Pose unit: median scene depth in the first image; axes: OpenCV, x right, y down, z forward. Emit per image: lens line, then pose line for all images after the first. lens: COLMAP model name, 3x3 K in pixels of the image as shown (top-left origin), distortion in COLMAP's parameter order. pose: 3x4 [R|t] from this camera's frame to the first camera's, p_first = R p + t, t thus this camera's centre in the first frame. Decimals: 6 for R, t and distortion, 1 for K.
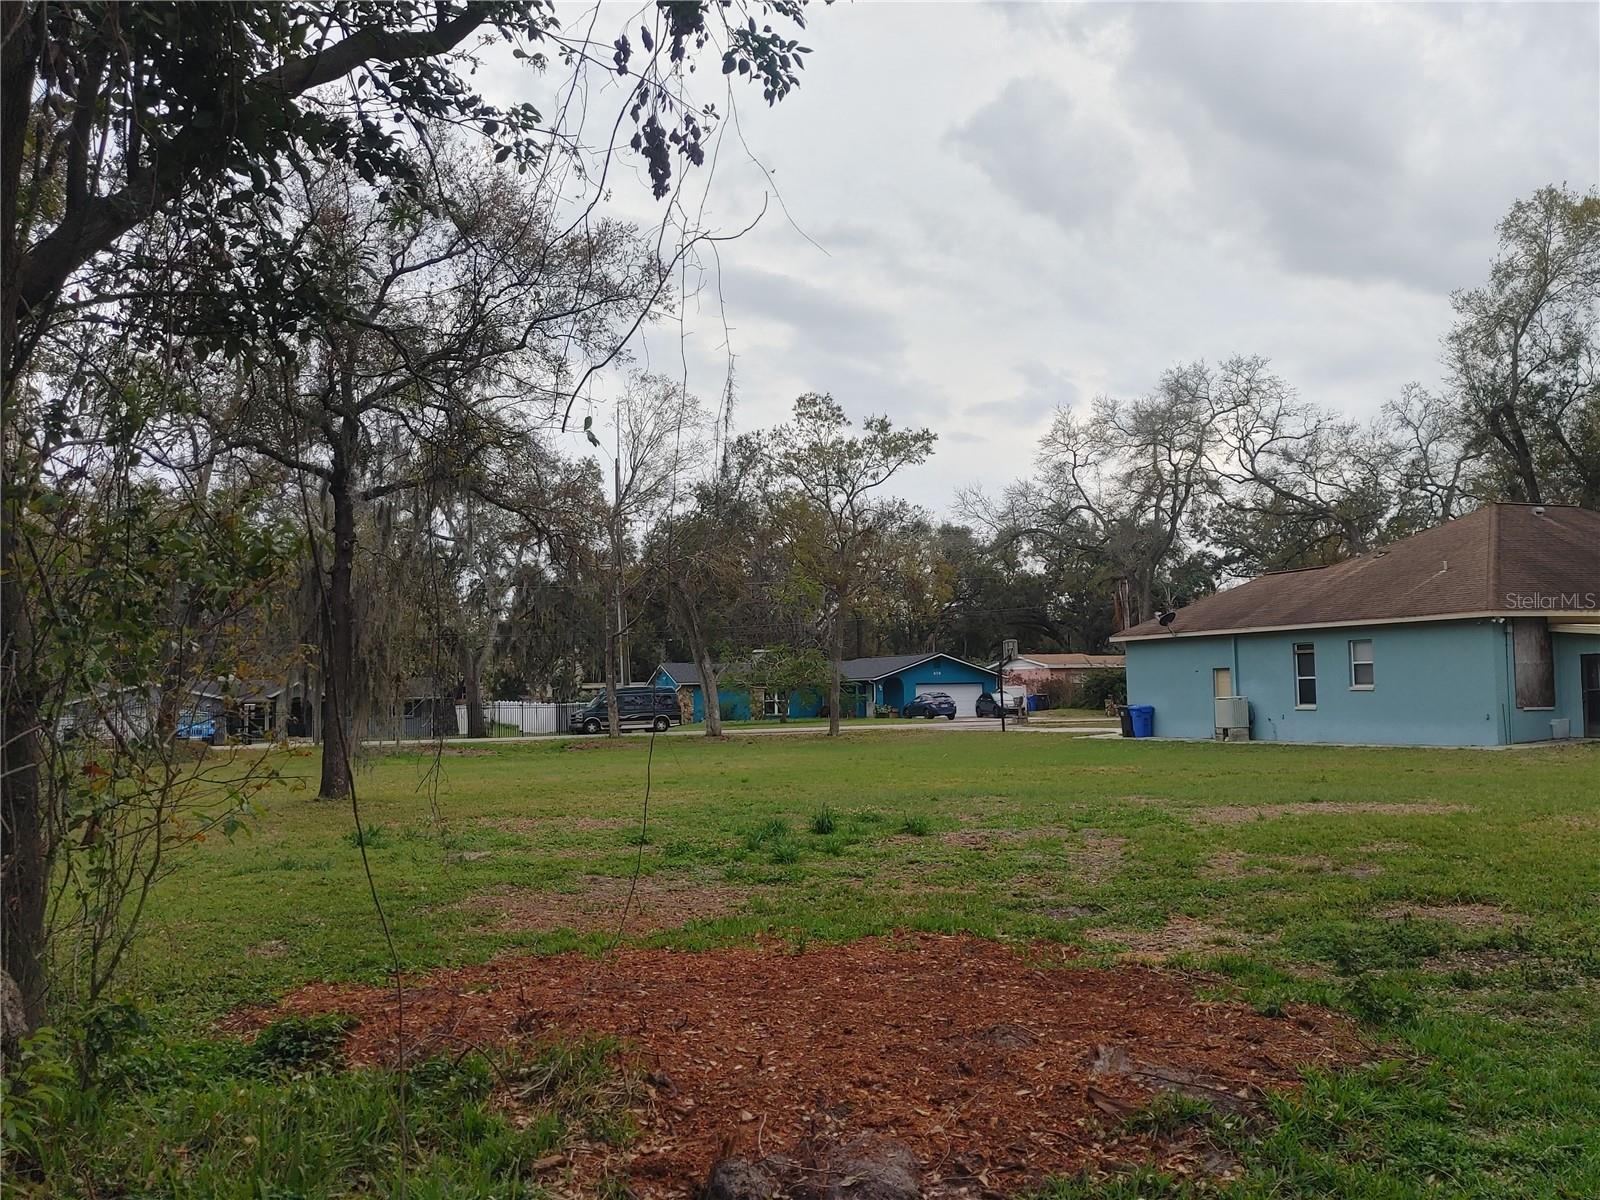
lens RADIAL K [[1567.3, 0, 813.2], [0, 1567.3, 606.8], [0, 0, 1]] dist [0.041753, 0.000000]
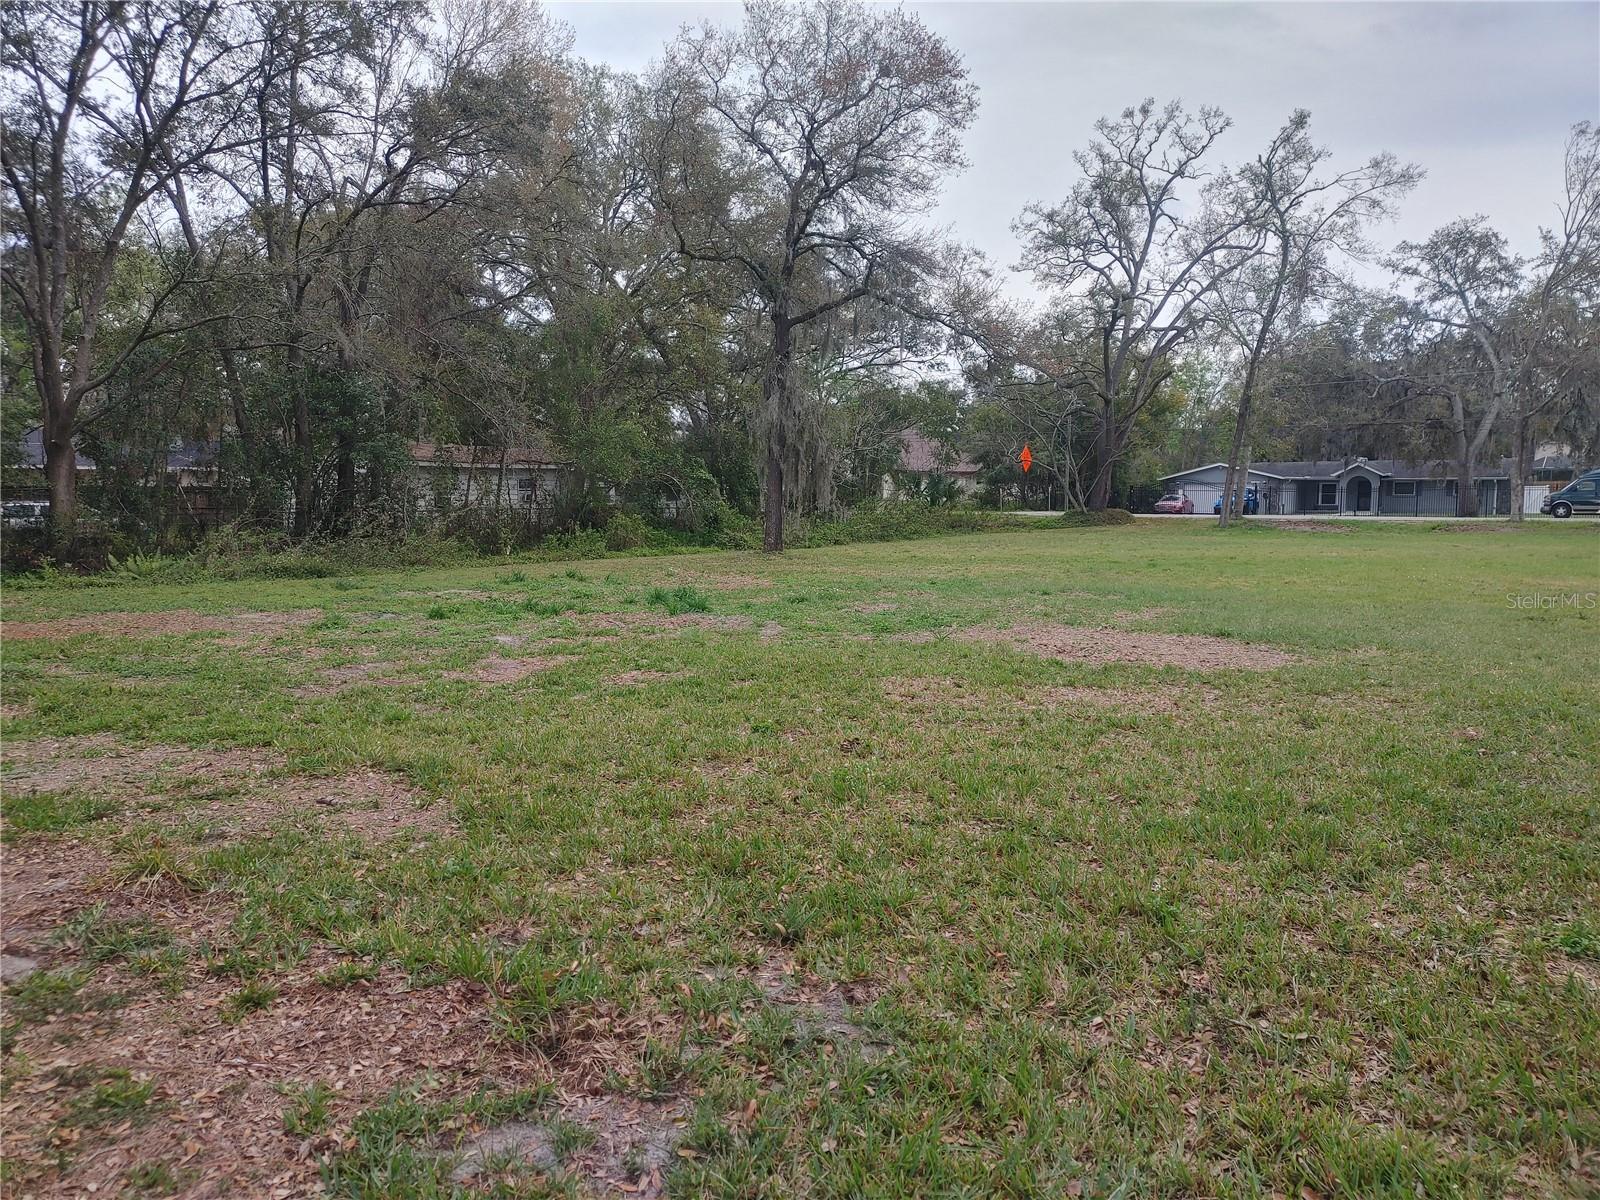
lens RADIAL K [[1222.2, 0, 790.1], [0, 1222.2, 604.5], [0, 0, 1]] dist [0.016191, 0.001584]
pose [[0.568157, 0.096686, -0.817221, 0.240228], [0.037405, 0.989013, 0.143015, 0.007118], [0.822070, -0.111823, 0.558298, 0.179622]]
